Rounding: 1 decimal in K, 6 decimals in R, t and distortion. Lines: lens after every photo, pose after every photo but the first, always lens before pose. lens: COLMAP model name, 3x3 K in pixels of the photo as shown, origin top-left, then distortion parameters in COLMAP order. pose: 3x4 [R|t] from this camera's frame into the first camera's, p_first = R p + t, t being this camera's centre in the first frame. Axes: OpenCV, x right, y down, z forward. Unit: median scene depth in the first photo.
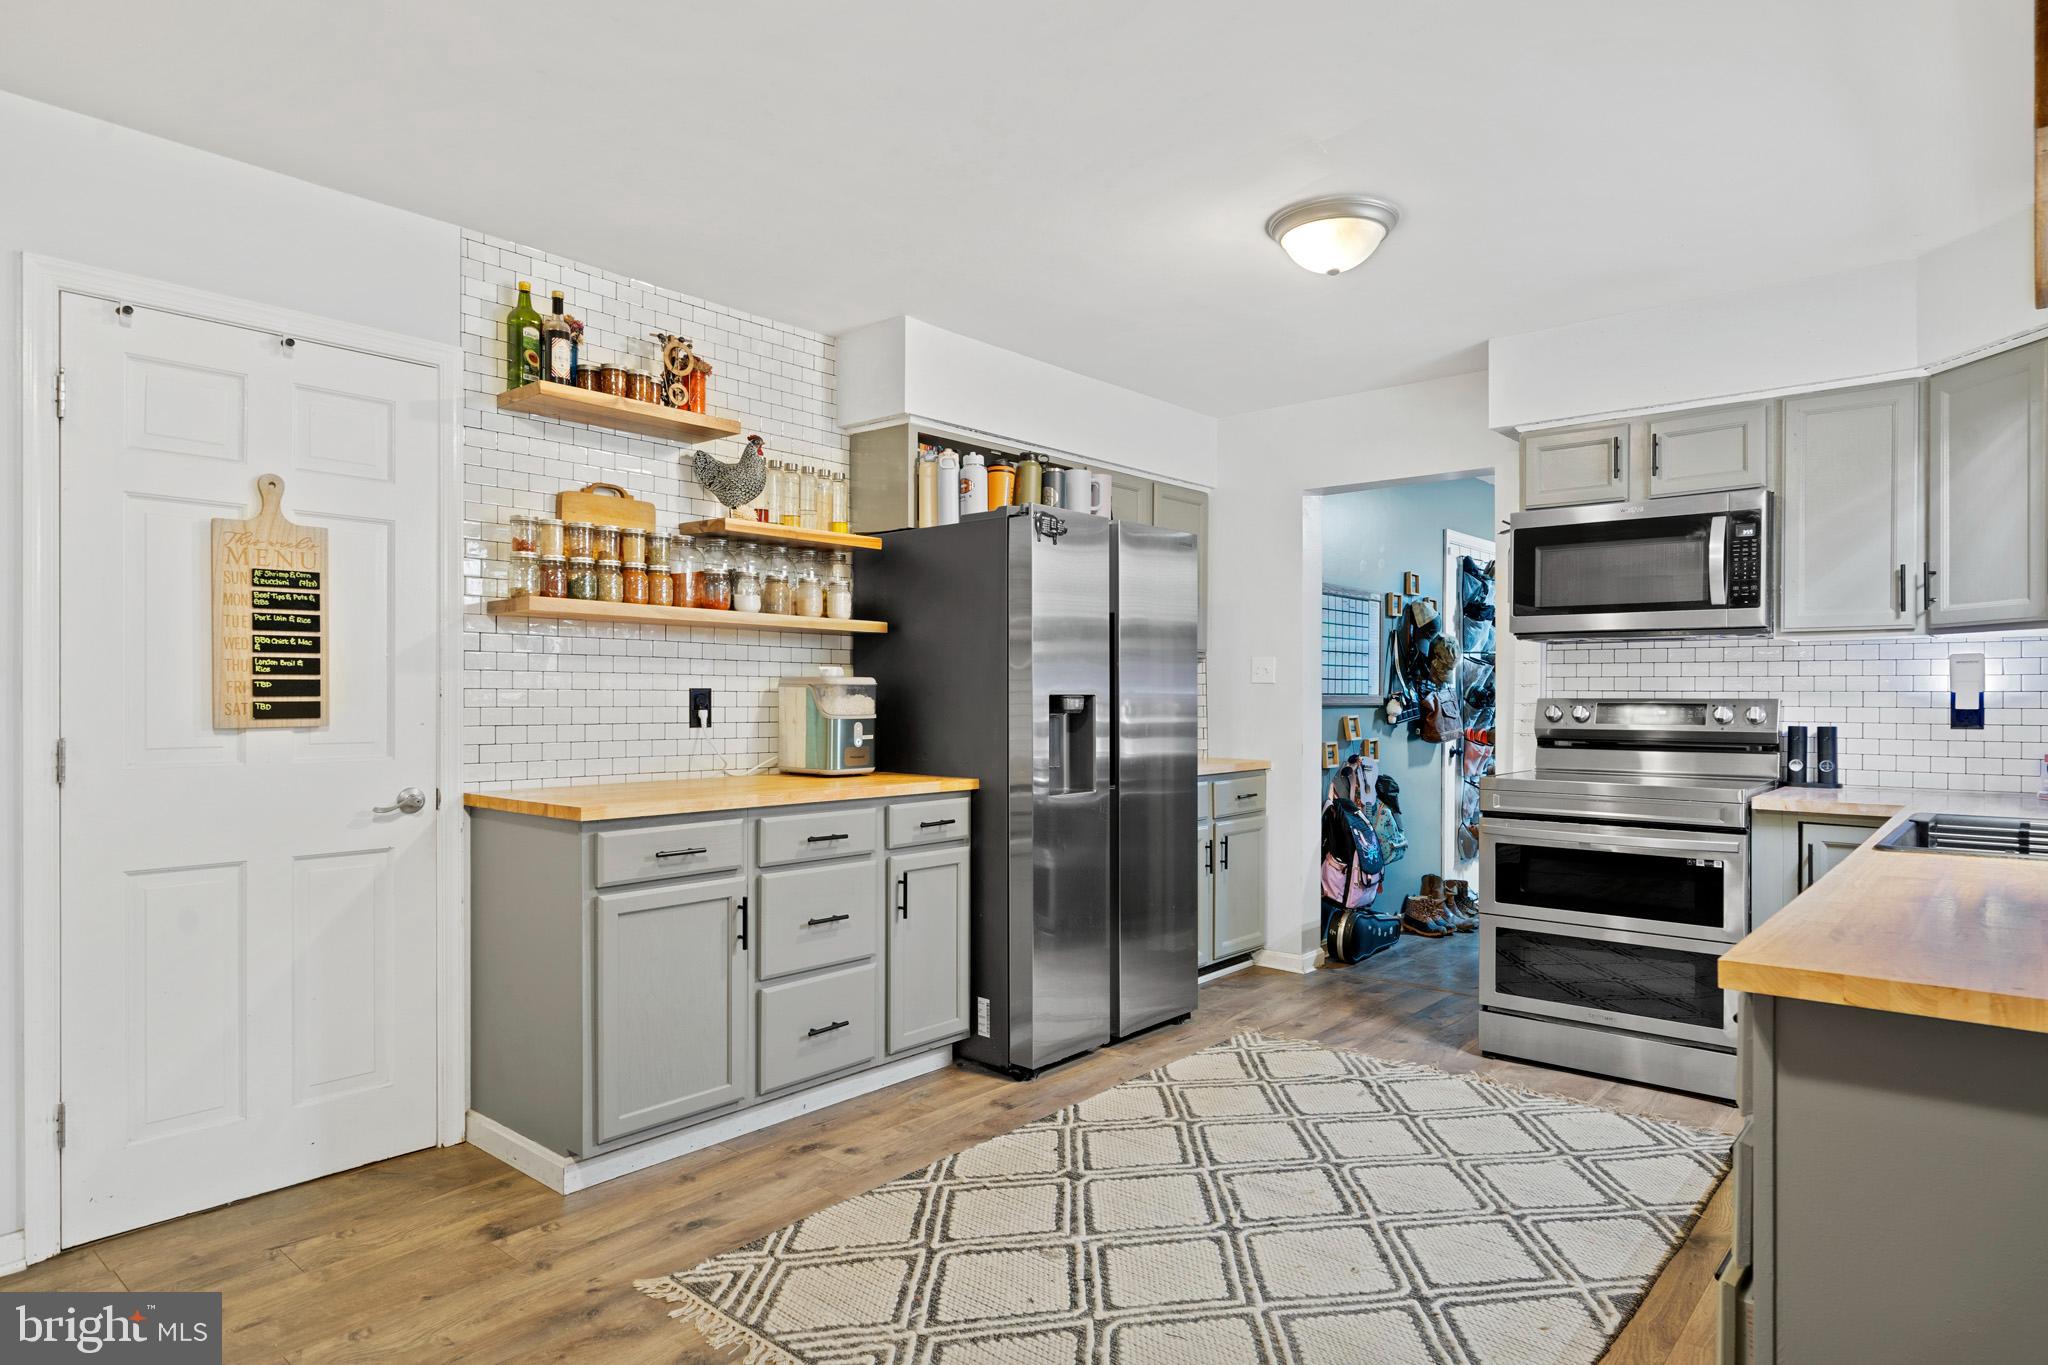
lens RADIAL K [[1159.9, 0, 1037.7], [0, 1159.9, 699.4], [0, 0, 1]] dist [-0.000323, 0.000494]
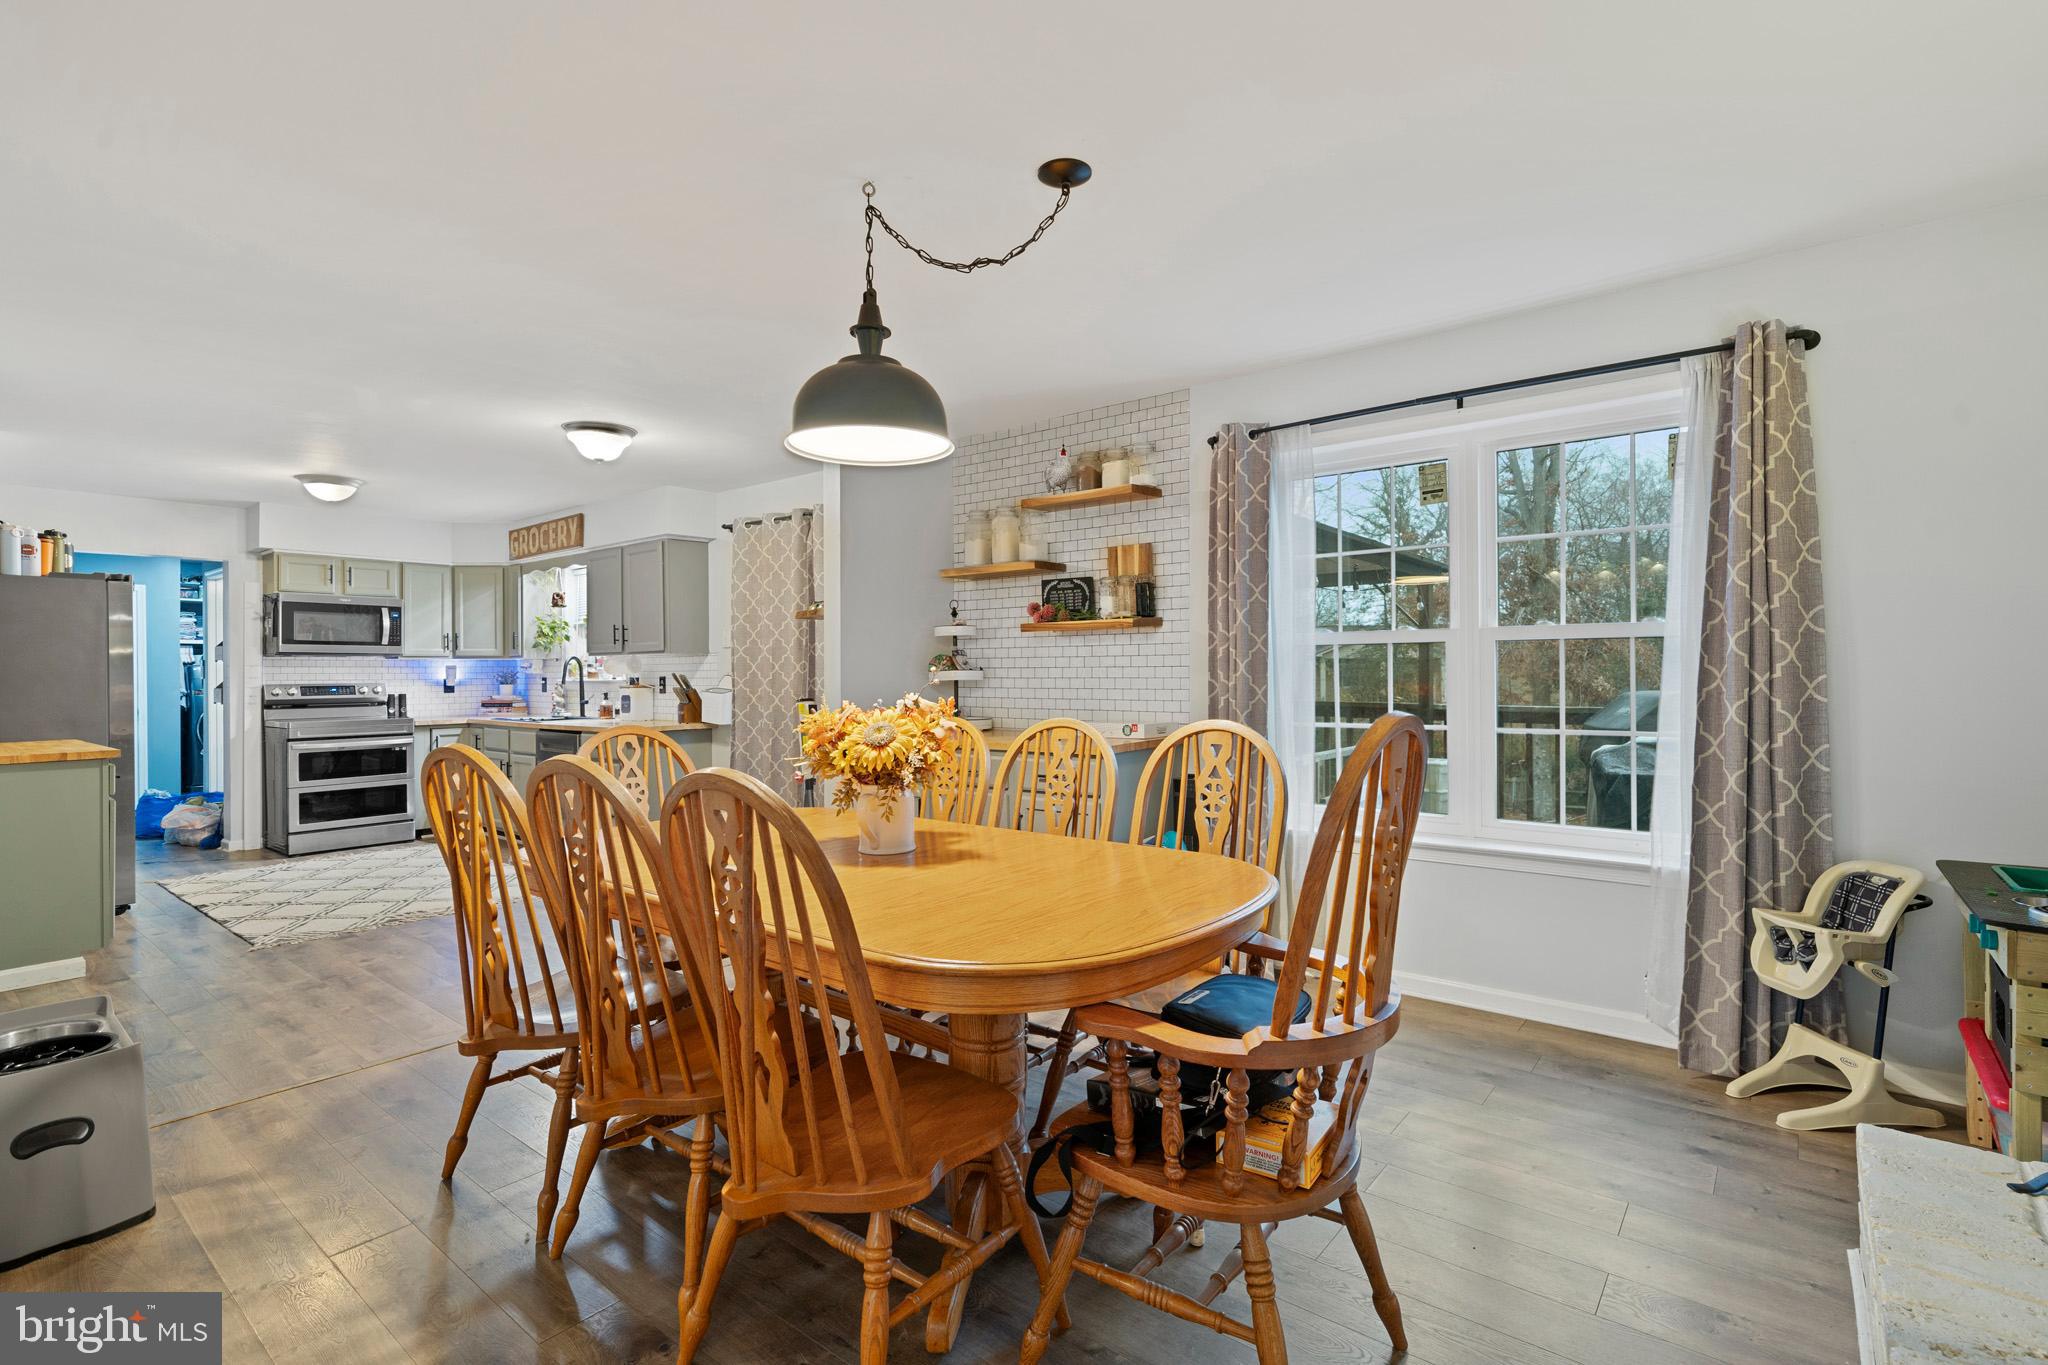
lens RADIAL K [[958.3, 0, 1036.2], [0, 958.3, 666.7], [0, 0, 1]] dist [0.002473, -0.000742]
pose [[-0.030700, 0.003941, 0.999521, -1.418522], [0.011946, 0.999922, -0.003575, -0.010950], [-0.999457, 0.011831, -0.030745, -0.290052]]
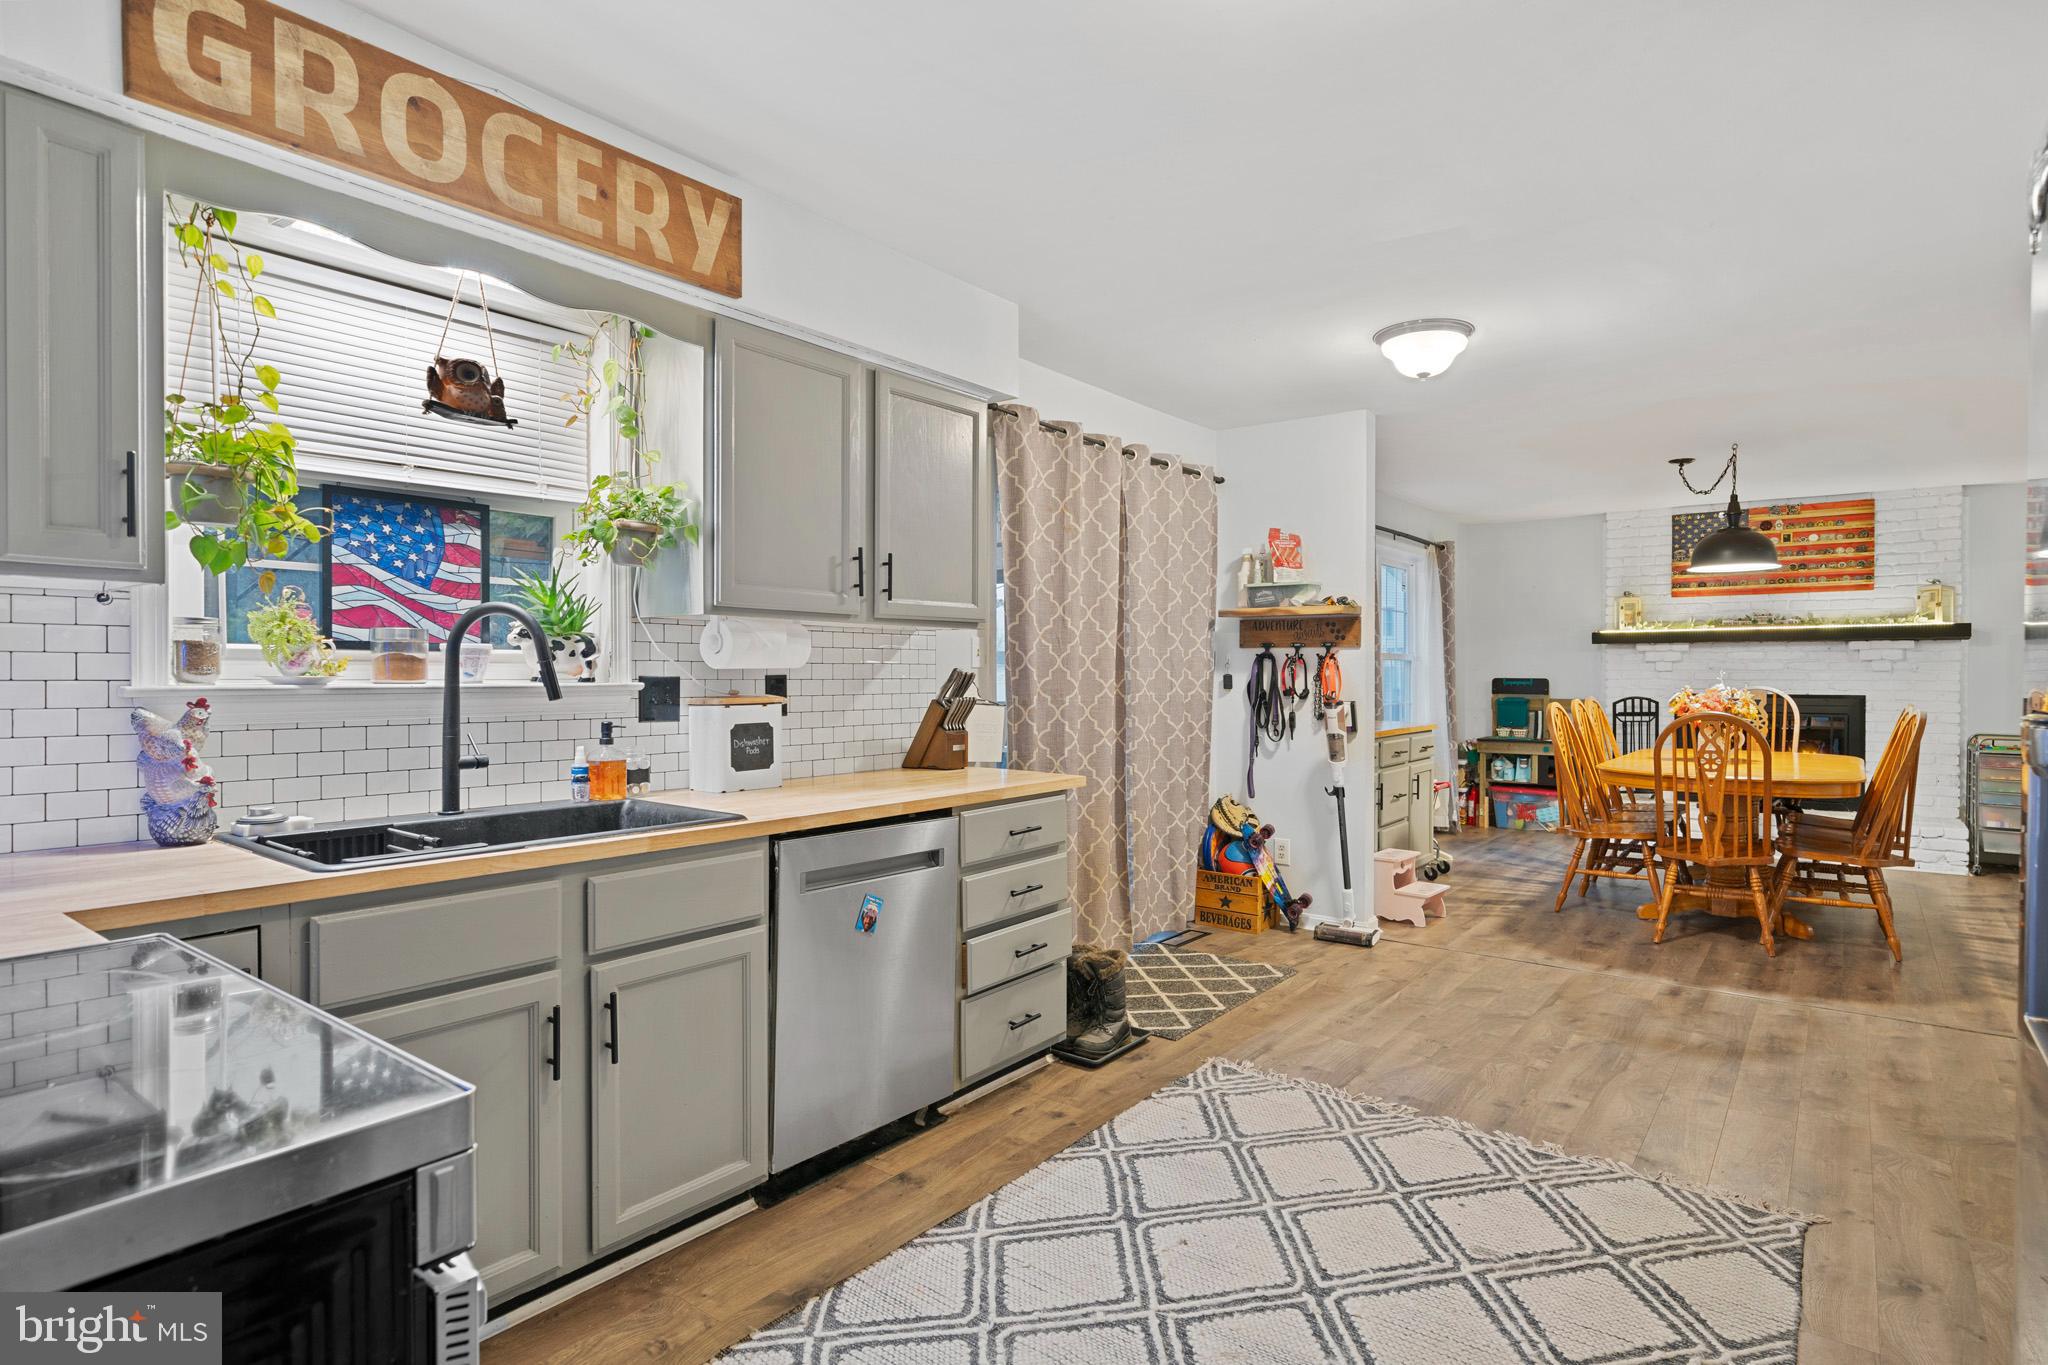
lens RADIAL K [[1065.6, 0, 1040.0], [0, 1065.6, 681.2], [0, 0, 1]] dist [0.003588, -0.000239]
pose [[-0.998064, -0.005376, -0.061966, 0.299431], [-0.006128, 0.999910, 0.011950, -0.014104], [0.061896, 0.012307, -0.998007, 1.252324]]
